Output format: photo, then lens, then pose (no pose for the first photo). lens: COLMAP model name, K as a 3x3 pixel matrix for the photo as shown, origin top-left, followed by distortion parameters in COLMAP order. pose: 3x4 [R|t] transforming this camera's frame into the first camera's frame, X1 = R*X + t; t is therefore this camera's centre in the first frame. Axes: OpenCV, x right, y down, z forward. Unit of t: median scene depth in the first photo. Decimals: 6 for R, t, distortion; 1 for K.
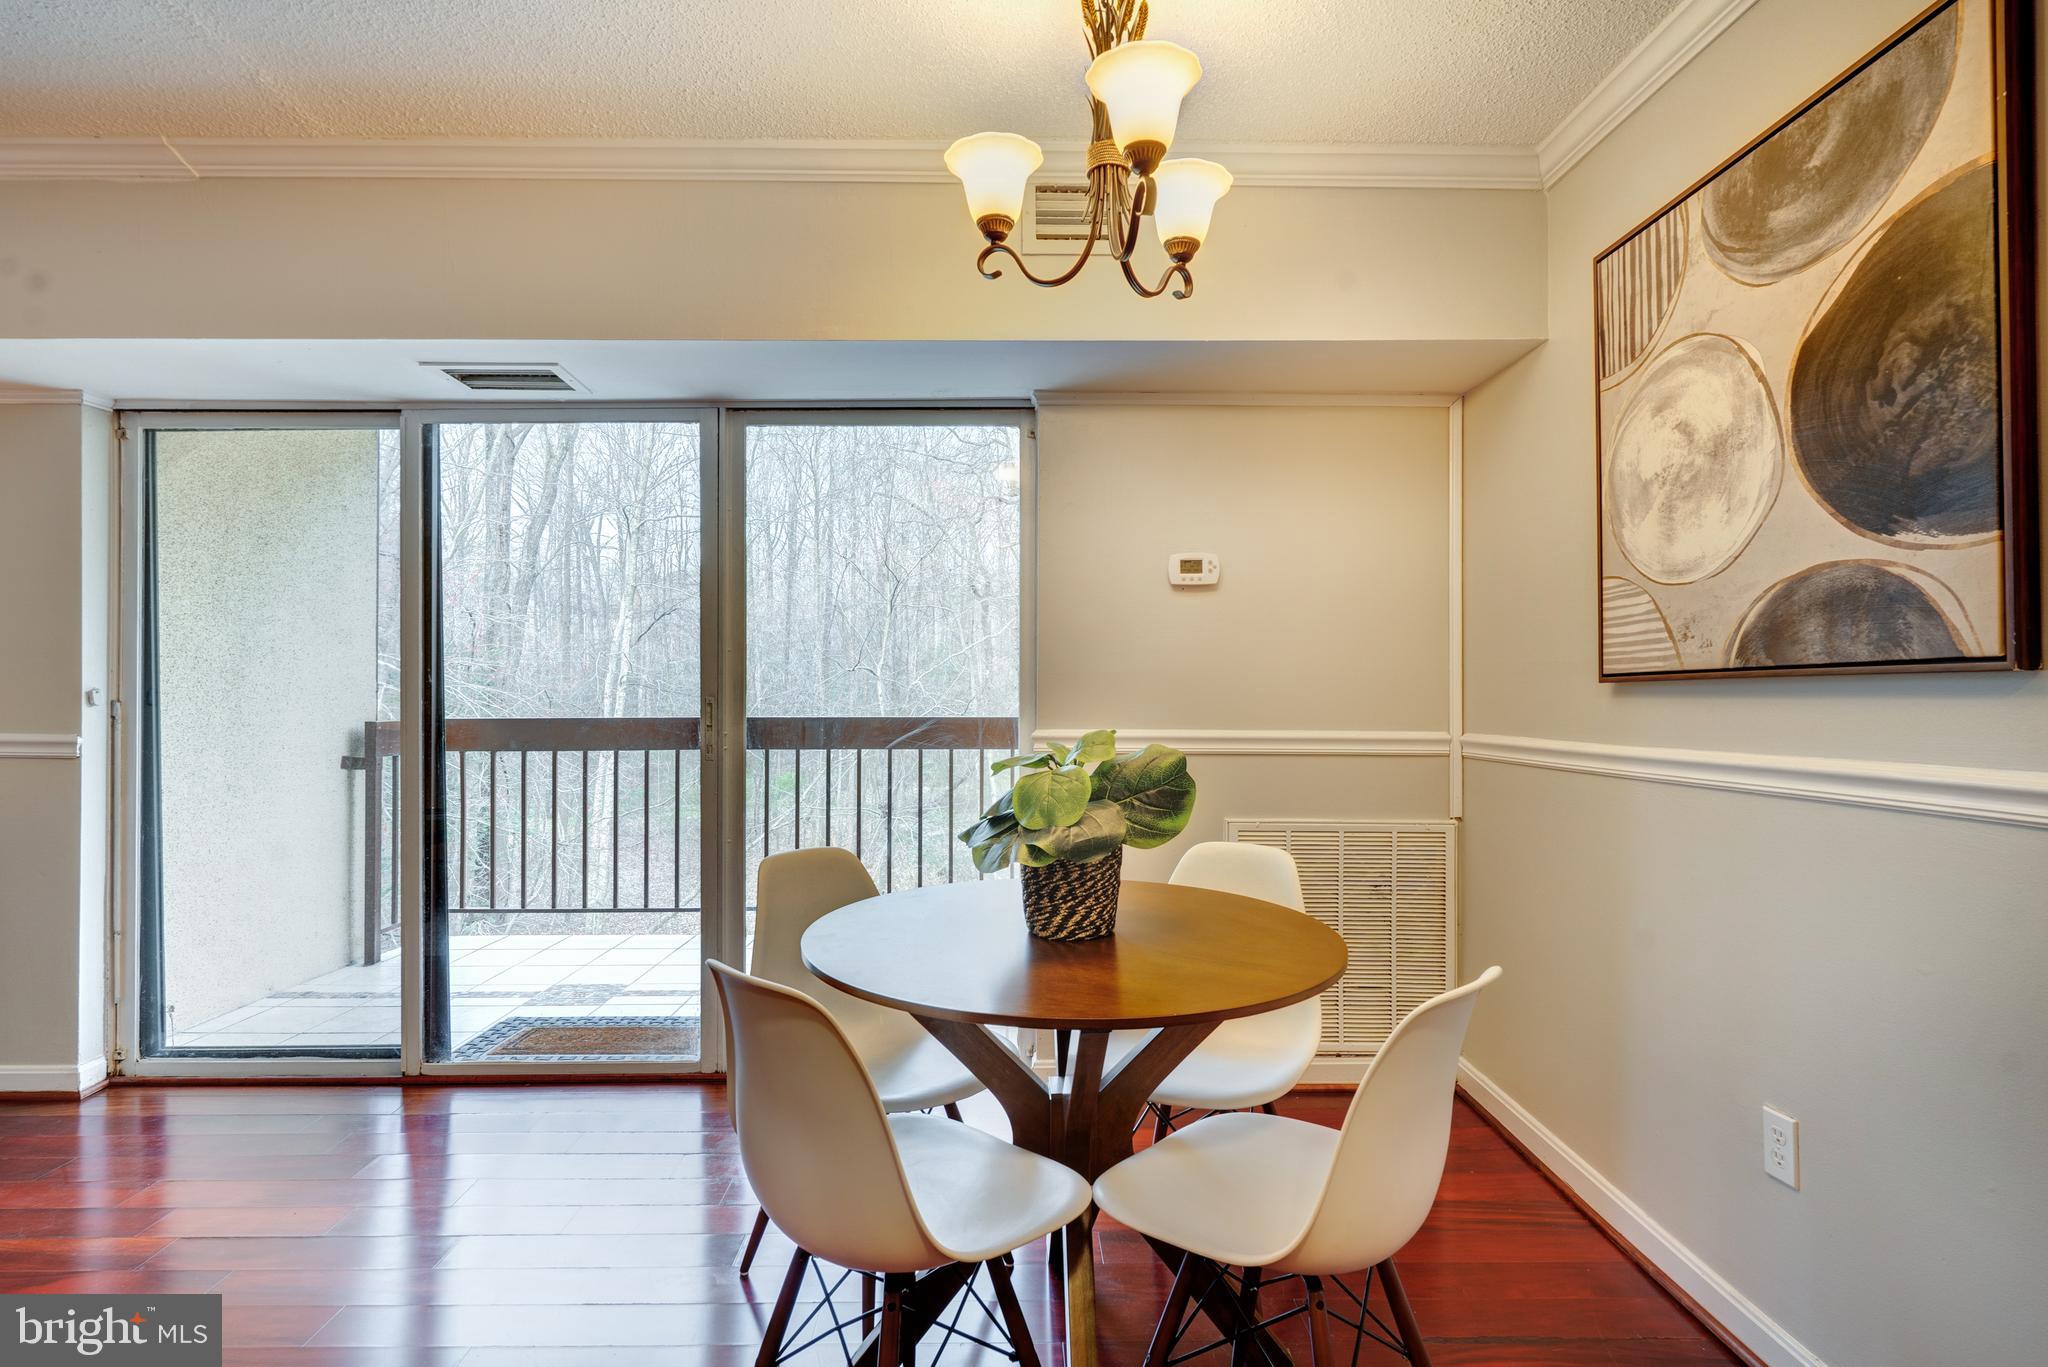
lens RADIAL K [[992.2, 0, 1024.0], [0, 992.2, 683.5], [0, 0, 1]] dist [-0.000398, -0.000056]
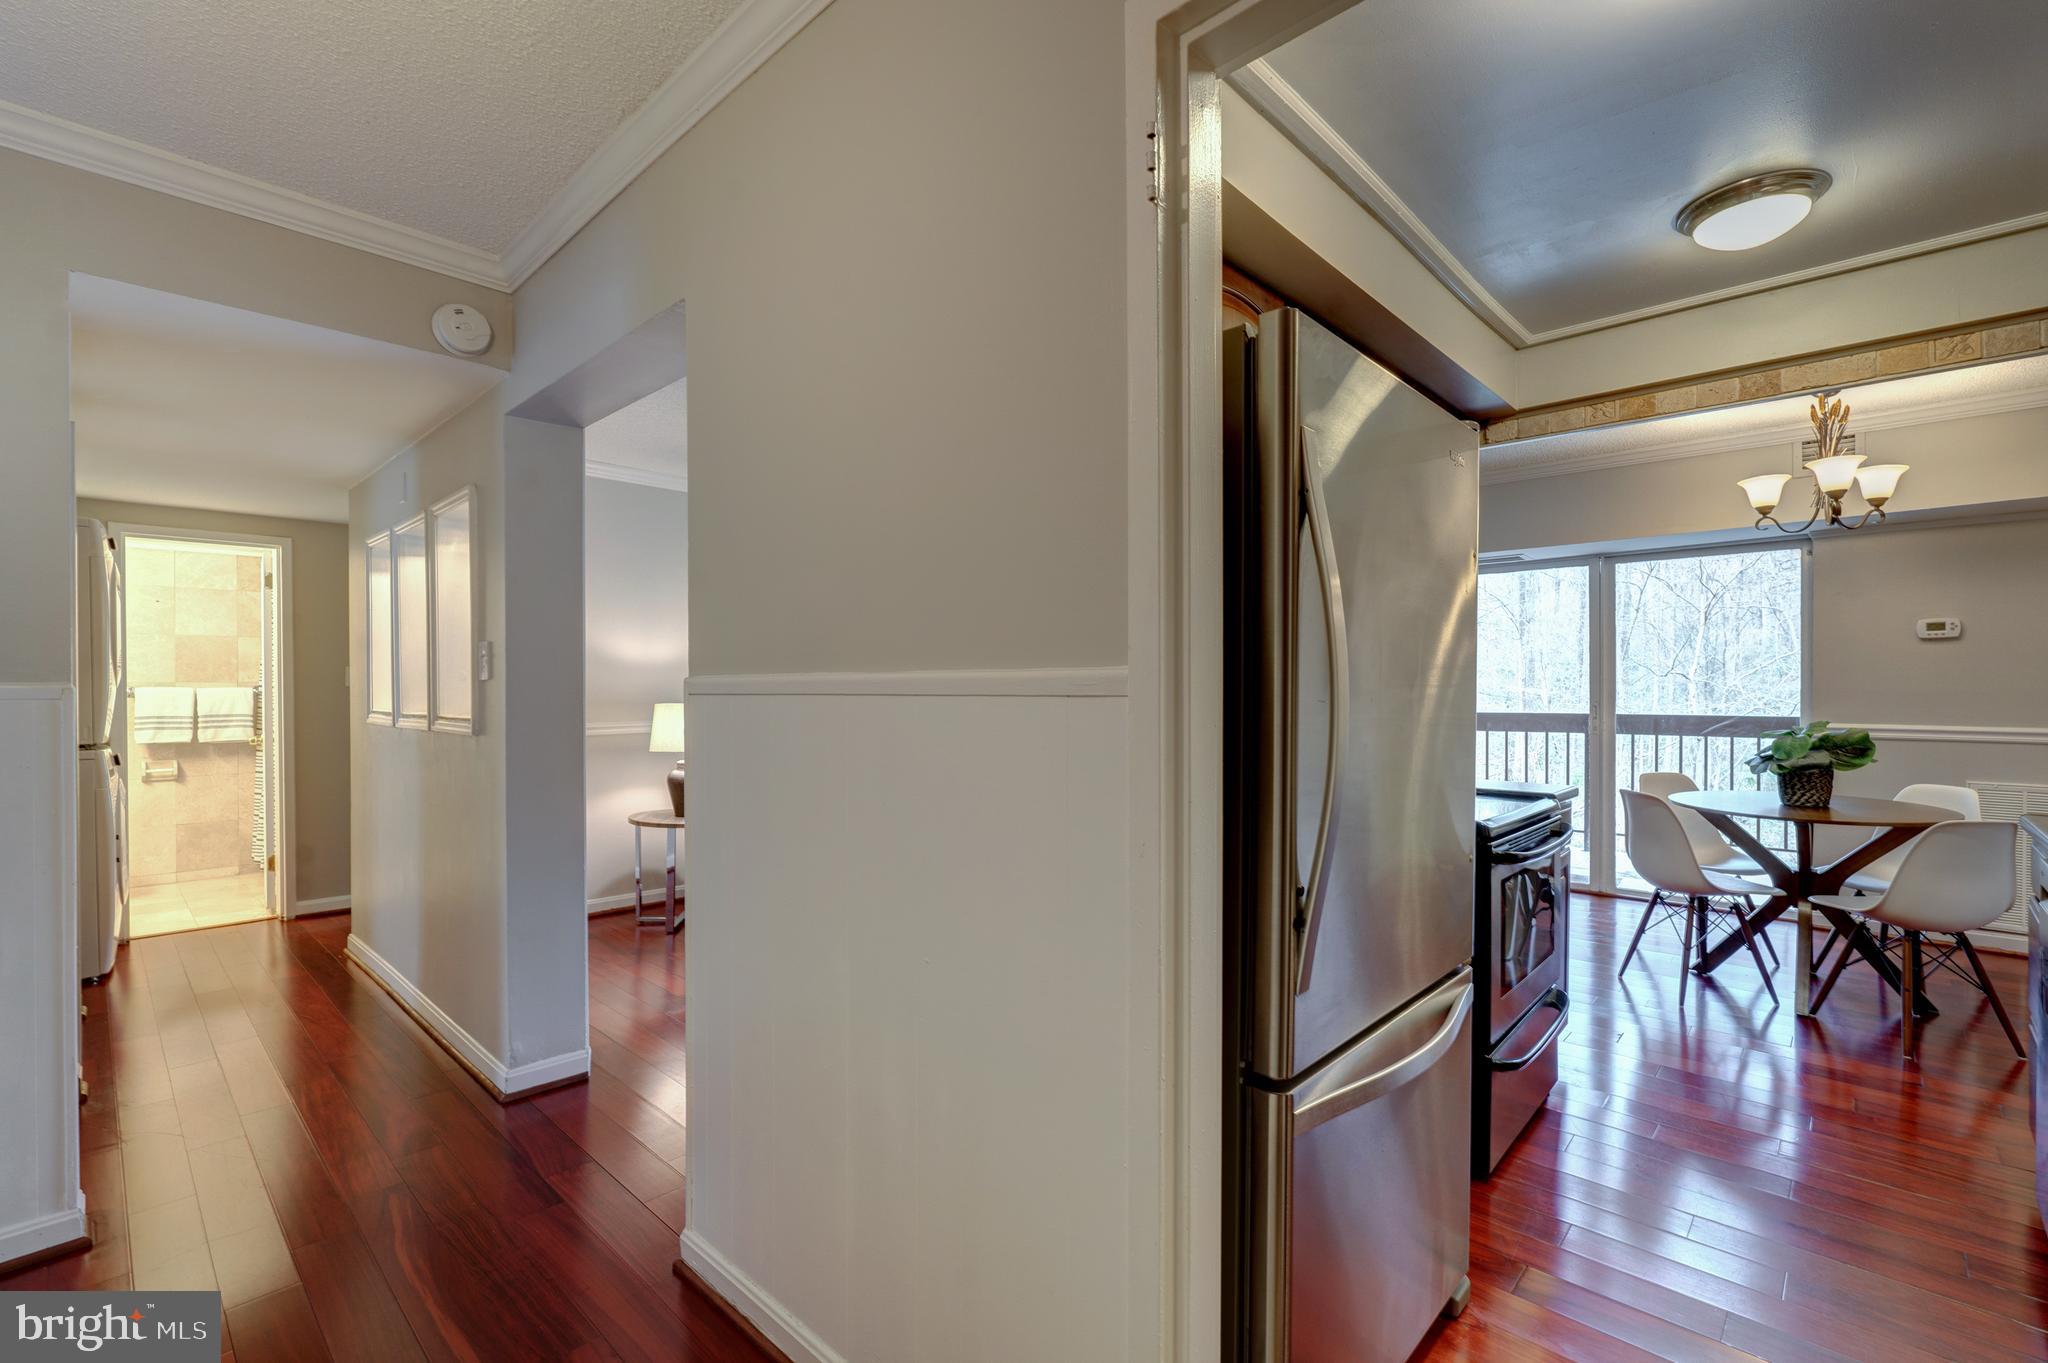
lens RADIAL K [[898.1, 0, 1026.1], [0, 898.1, 694.5], [0, 0, 1]] dist [0.000474, -0.000559]
pose [[0.714811, 0.000998, -0.699317, 0.209398], [0.007209, 0.999935, 0.008796, -0.047225], [0.699281, -0.011329, 0.714757, -1.772044]]
